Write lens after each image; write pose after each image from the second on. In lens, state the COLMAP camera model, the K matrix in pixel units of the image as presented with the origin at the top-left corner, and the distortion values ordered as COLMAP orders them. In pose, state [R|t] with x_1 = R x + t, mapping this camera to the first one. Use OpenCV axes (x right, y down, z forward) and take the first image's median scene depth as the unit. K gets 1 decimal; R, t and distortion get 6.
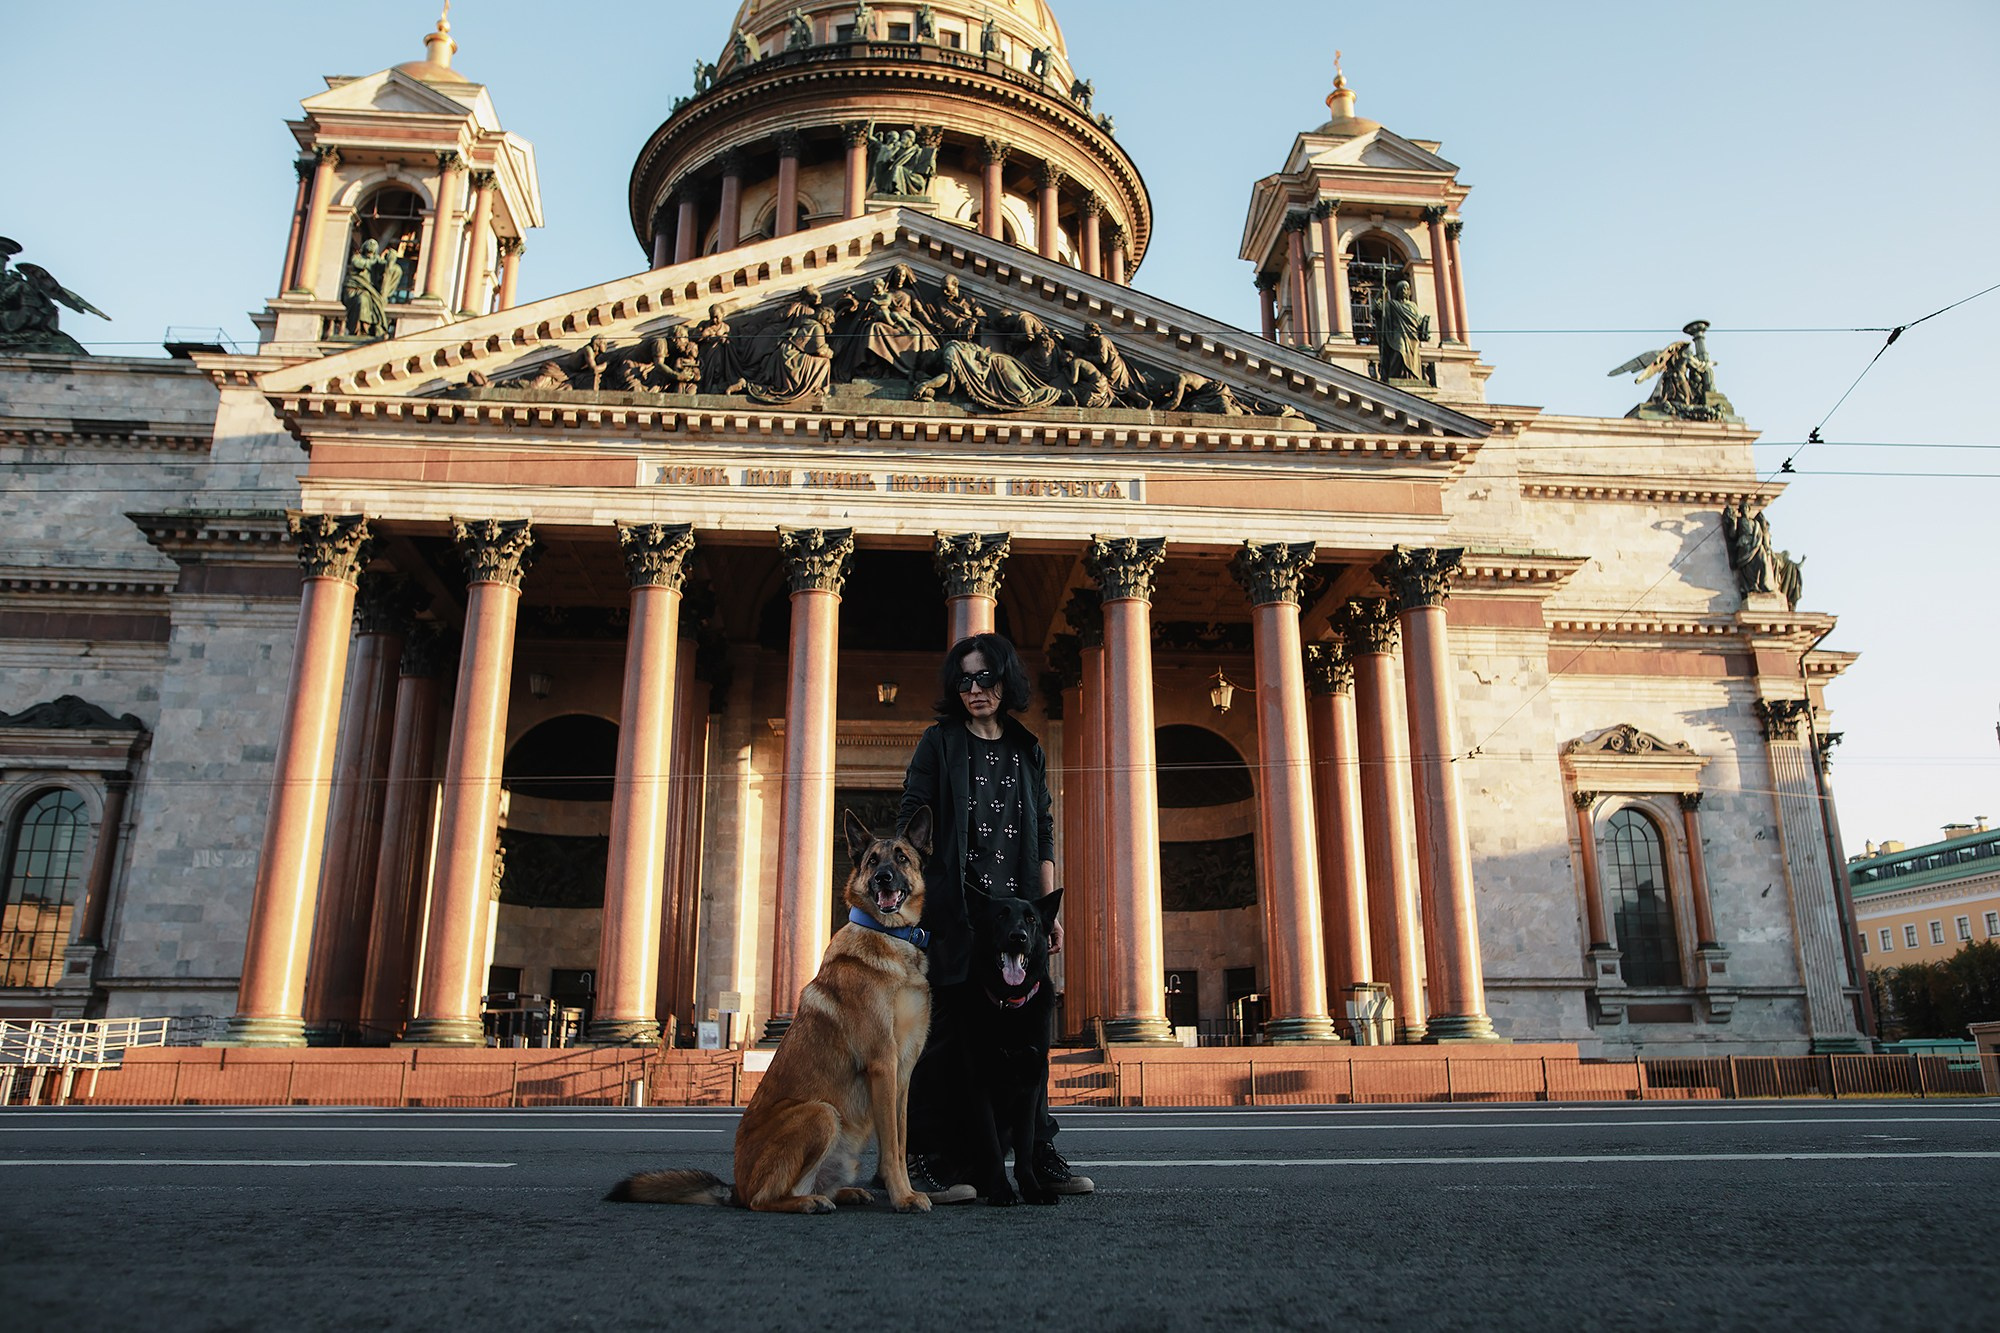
lens RADIAL K [[1414.0, 0, 998.0], [0, 1414.0, 669.8], [0, 0, 1]] dist [0.030633, -0.001077]
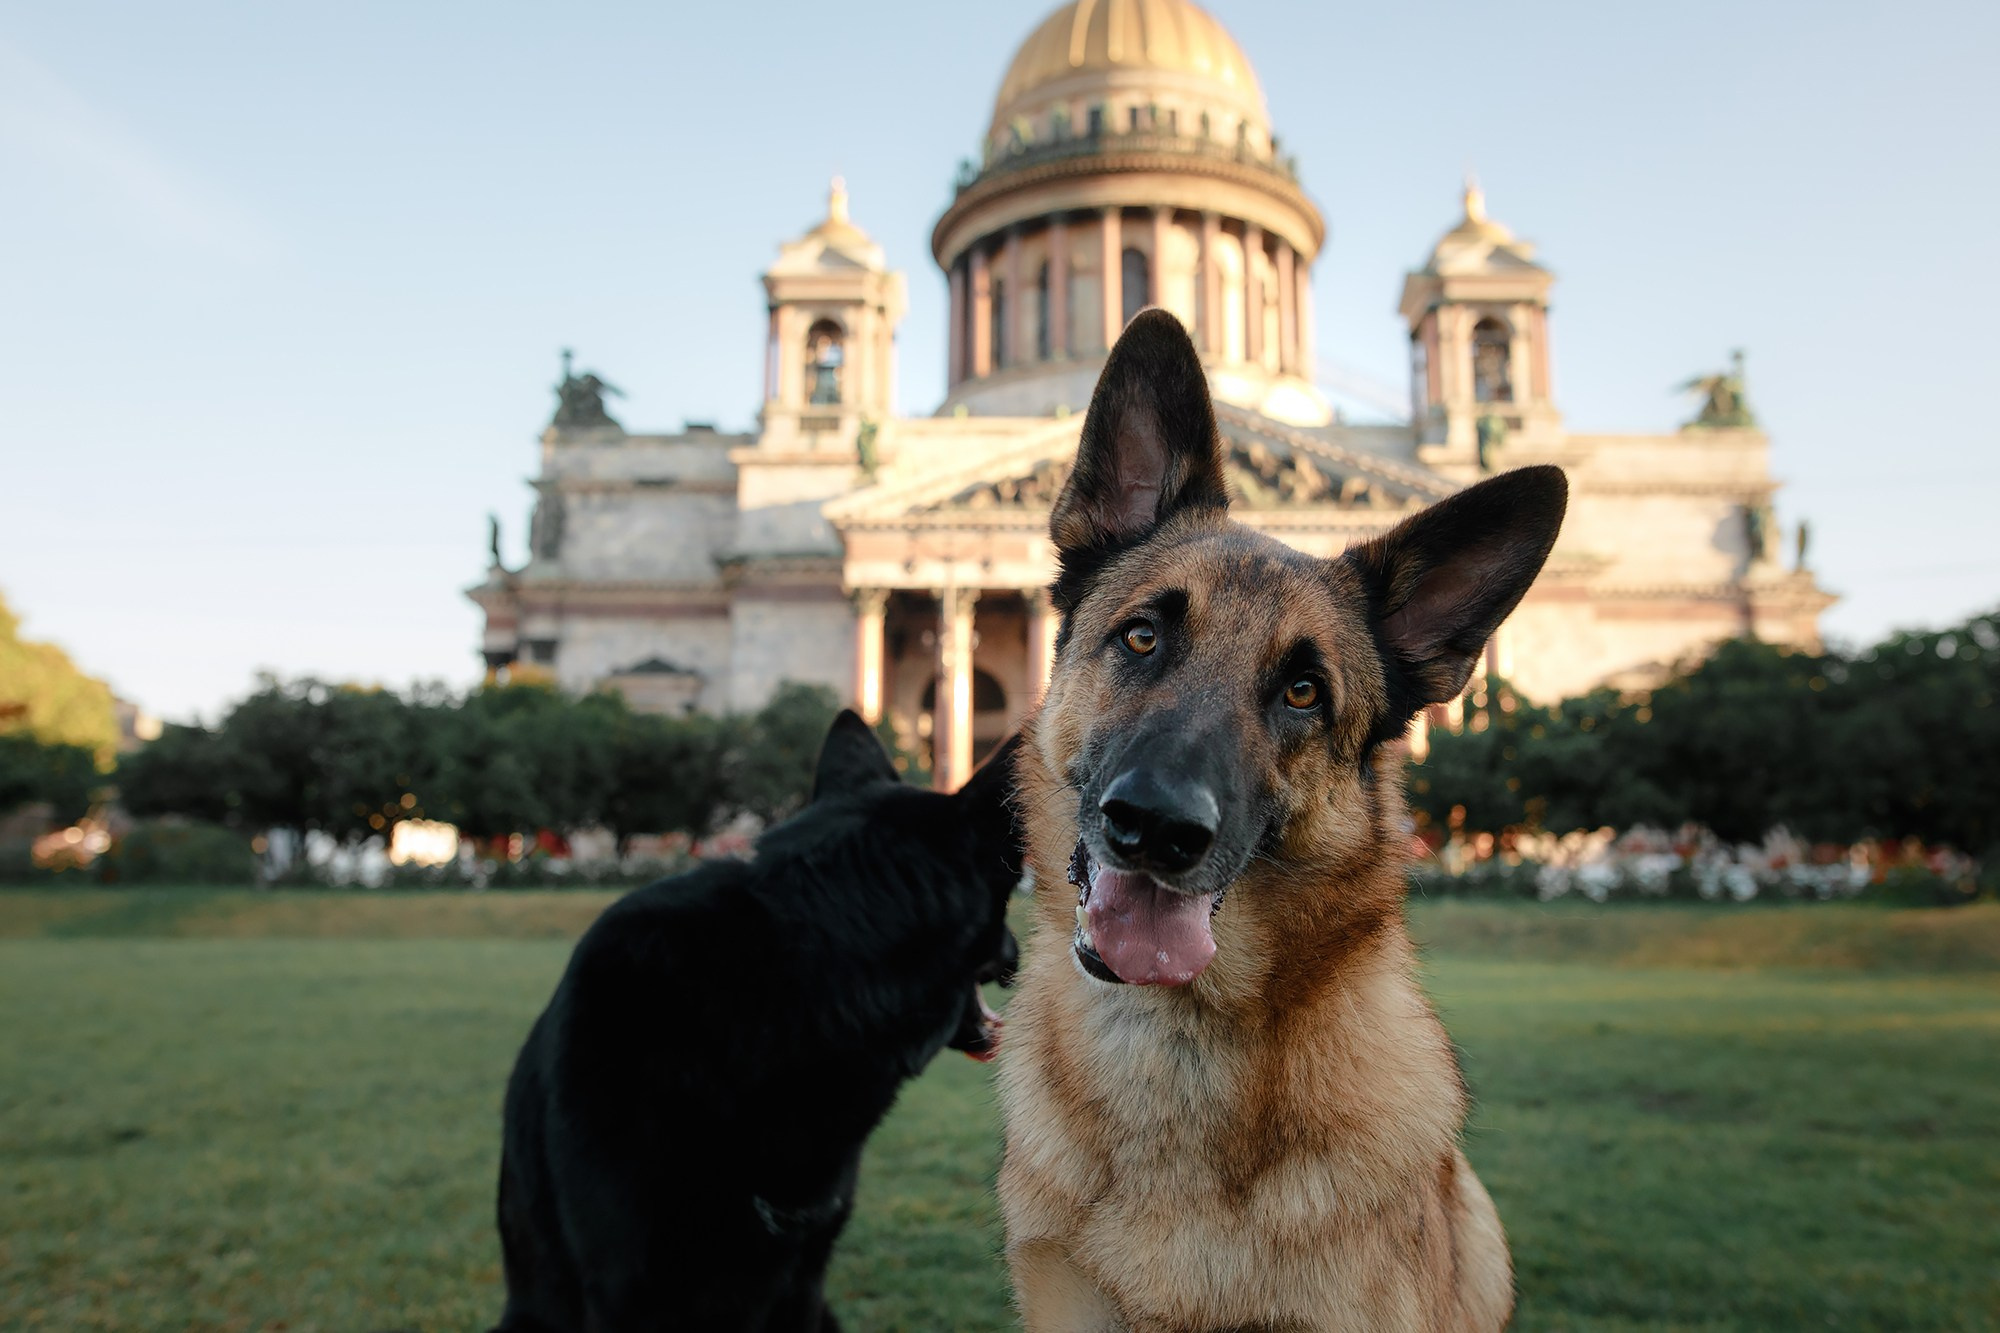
lens RADIAL K [[1454.1, 0, 1008.7], [0, 1454.1, 657.3], [0, 0, 1]] dist [-0.001742, 0.054416]
pose [[0.994050, -0.011873, -0.108277, -0.061395], [0.025431, 0.991867, 0.124708, -0.161486], [0.105916, -0.126720, 0.986268, -0.543625]]
